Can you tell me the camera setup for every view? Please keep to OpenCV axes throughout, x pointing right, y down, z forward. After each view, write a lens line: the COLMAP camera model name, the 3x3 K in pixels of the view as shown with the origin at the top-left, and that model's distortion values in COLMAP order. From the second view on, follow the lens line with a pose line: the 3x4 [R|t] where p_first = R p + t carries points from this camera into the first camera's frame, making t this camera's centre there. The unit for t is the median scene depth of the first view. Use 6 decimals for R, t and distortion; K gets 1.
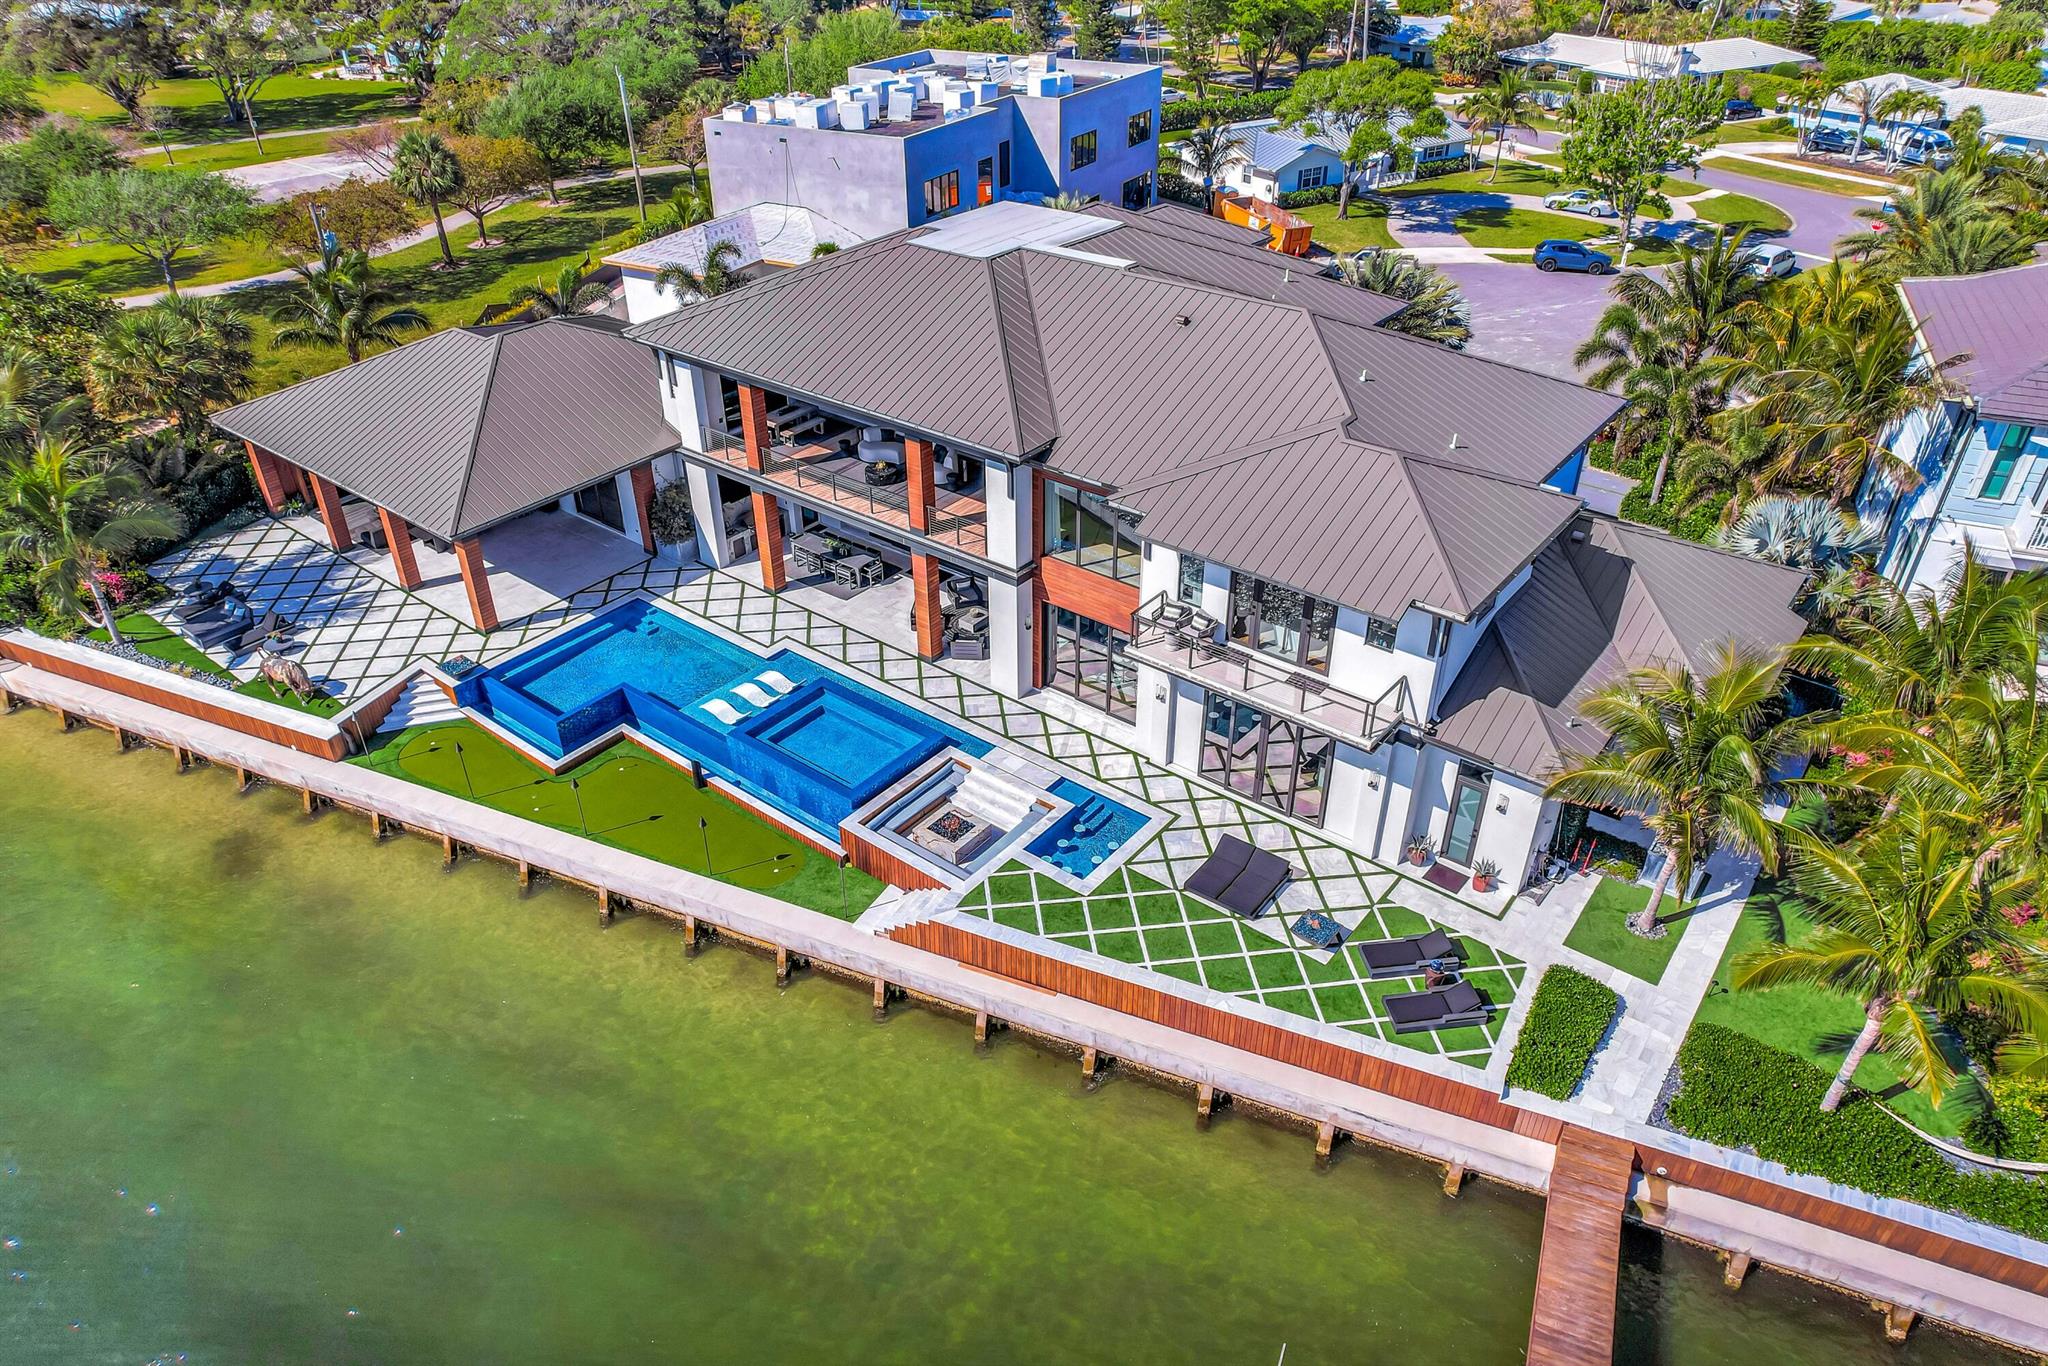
lens RADIAL K [[1317.0, 0, 1023.6], [0, 1317.0, 707.1], [0, 0, 1]] dist [-0.060595, 0.045618]
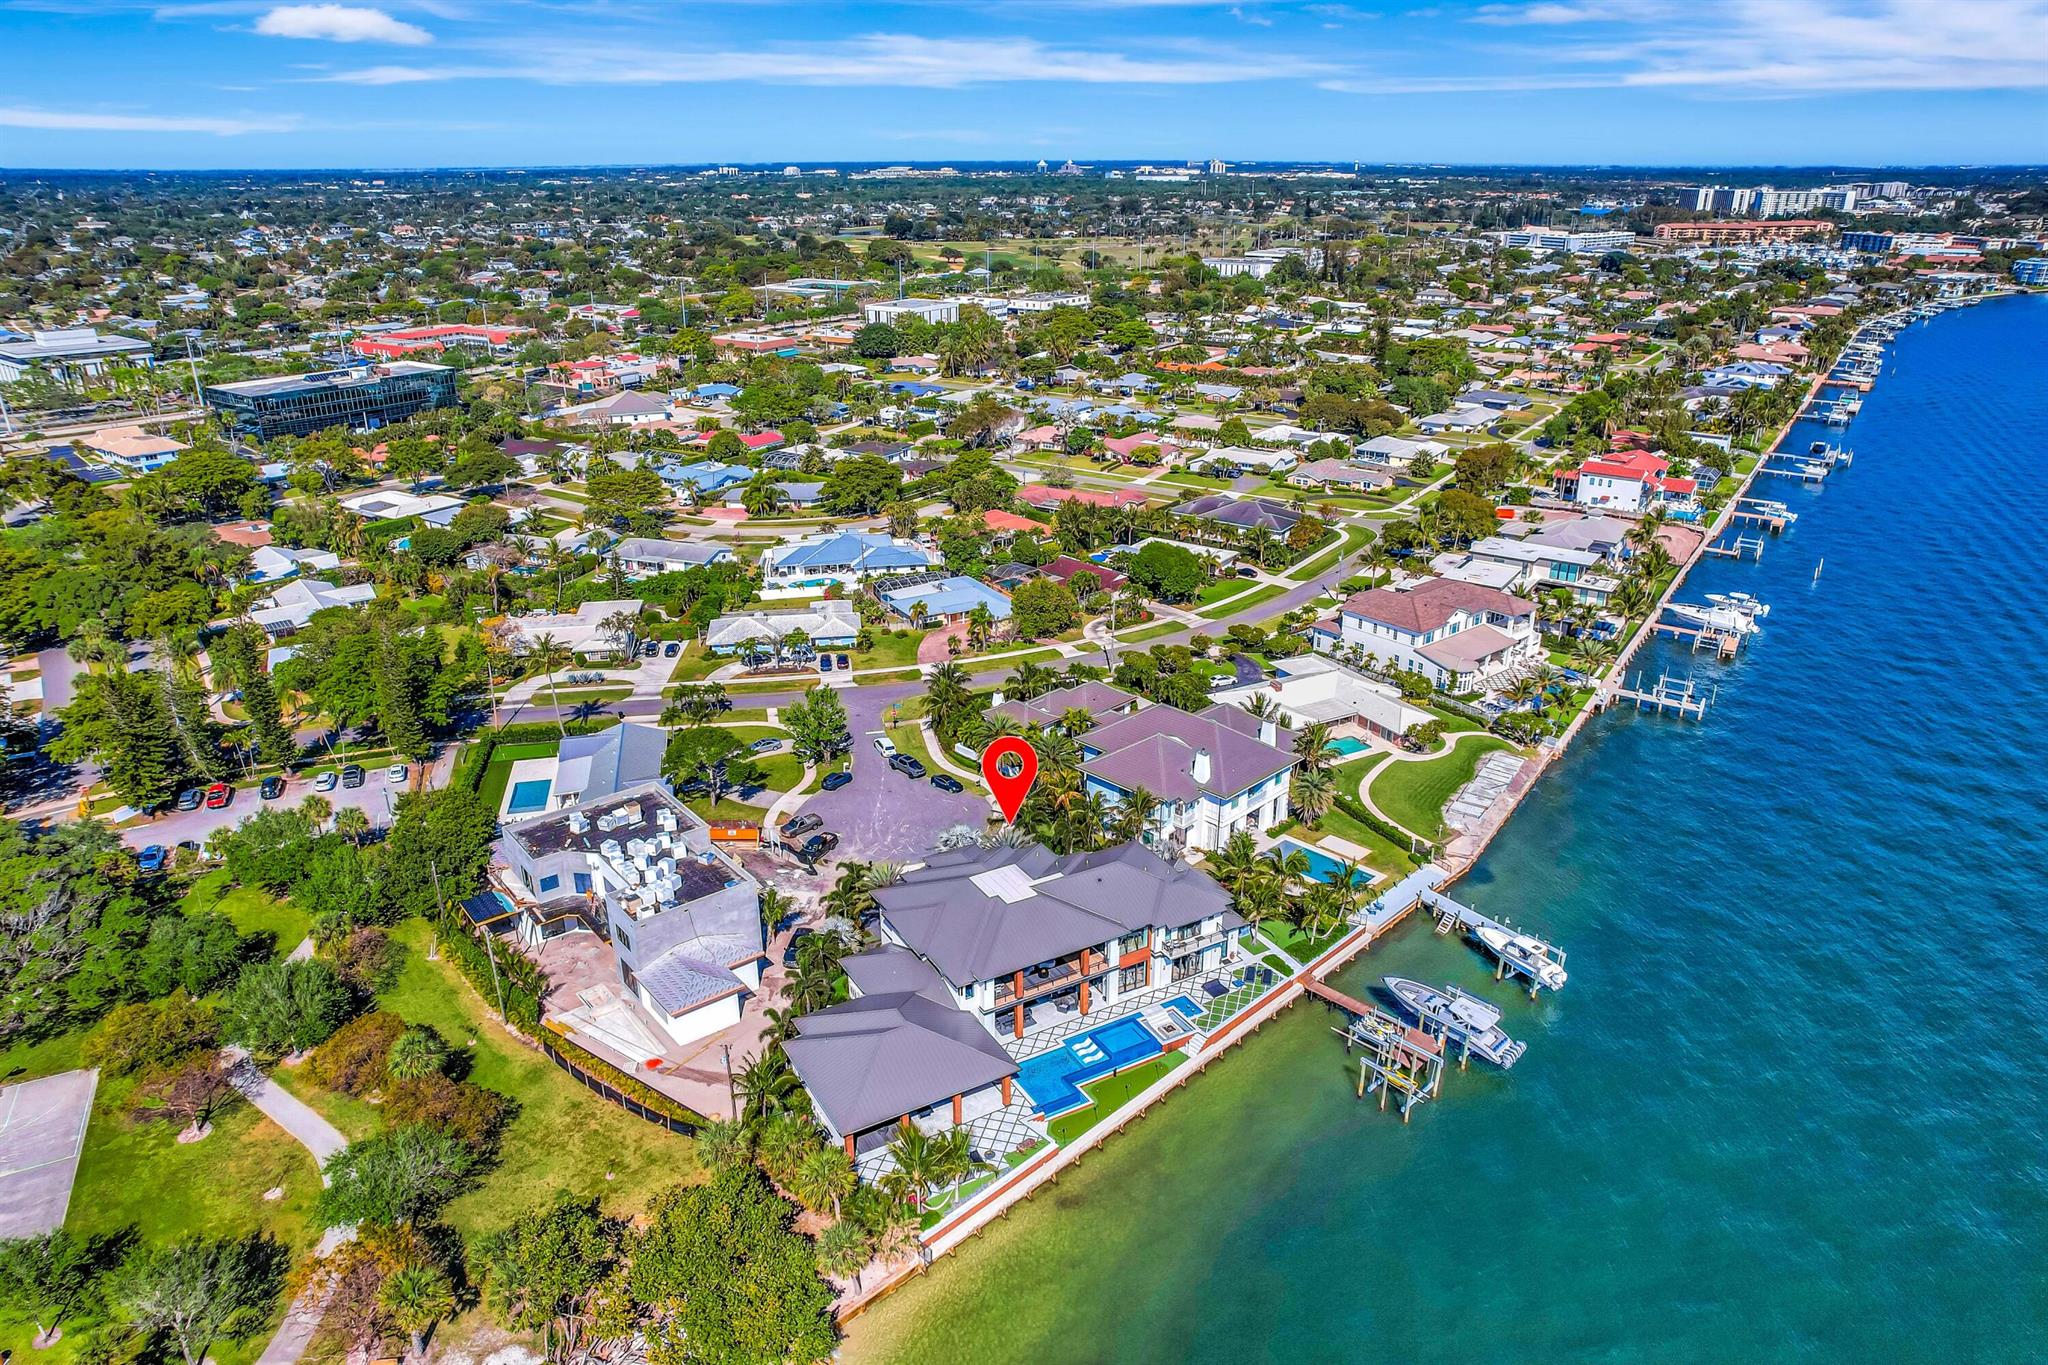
lens RADIAL K [[1317.0, 0, 1023.6], [0, 1317.0, 706.6], [0, 0, 1]] dist [-0.060595, 0.045618]
pose [[0.366287, -0.355035, 0.860107, -2.886363], [0.520068, 0.844606, 0.127159, -1.275530], [-0.771597, 0.400737, 0.494011, -0.776275]]
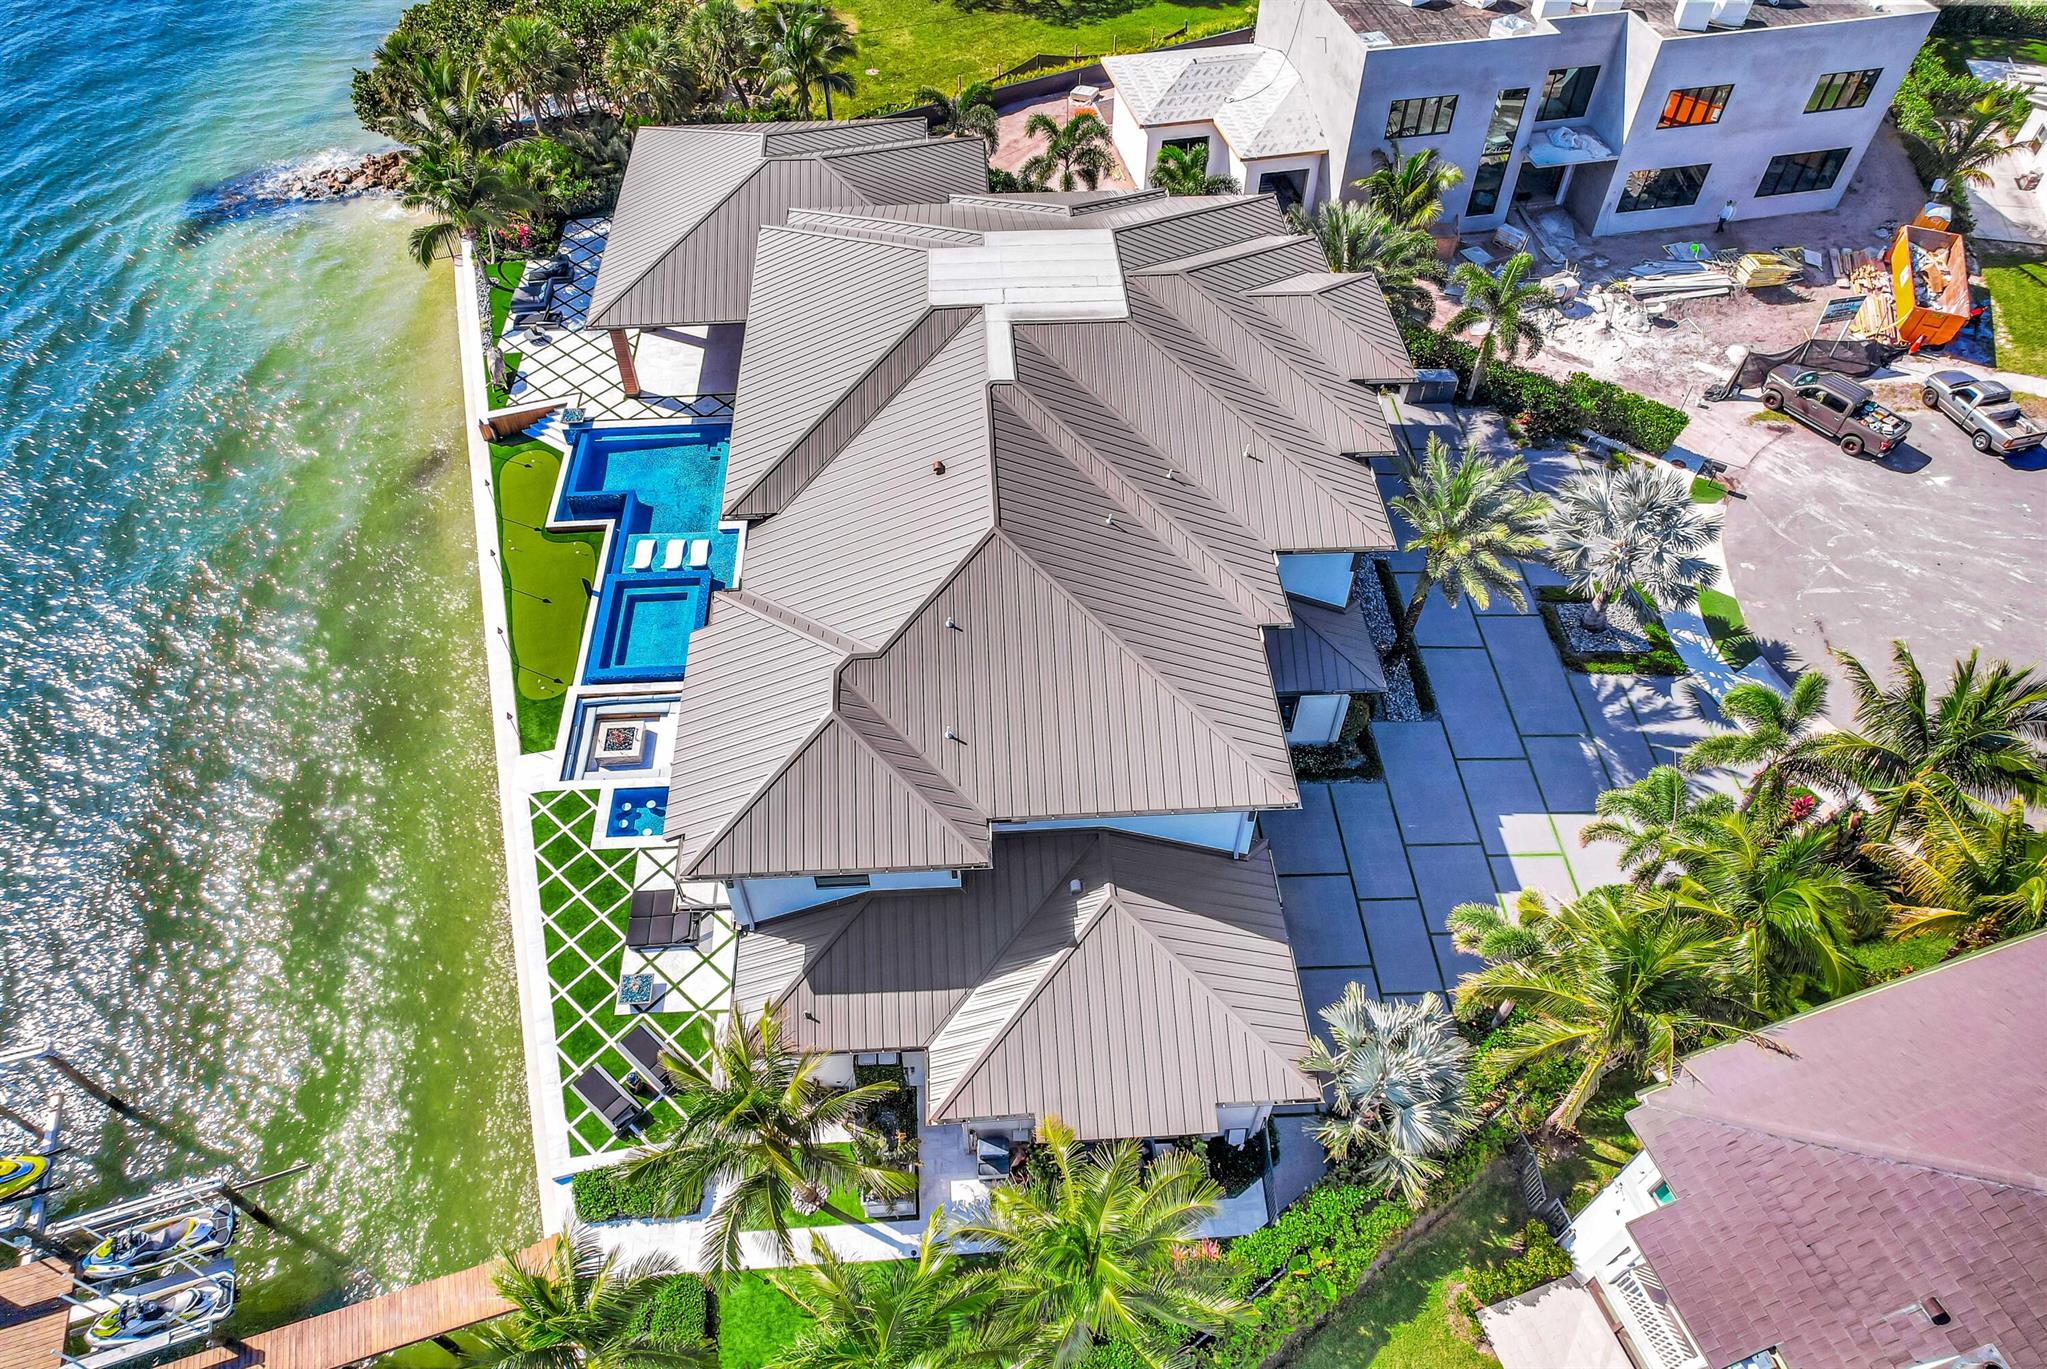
lens RADIAL K [[1348.7, 0, 1027.3], [0, 1348.7, 694.0], [0, 0, 1]] dist [-0.067644, 0.057779]
pose [[0.665986, 0.575643, -0.474445, 0.785210], [-0.421743, 0.815167, 0.397032, -0.615825], [0.615301, -0.064324, 0.785664, 0.225973]]
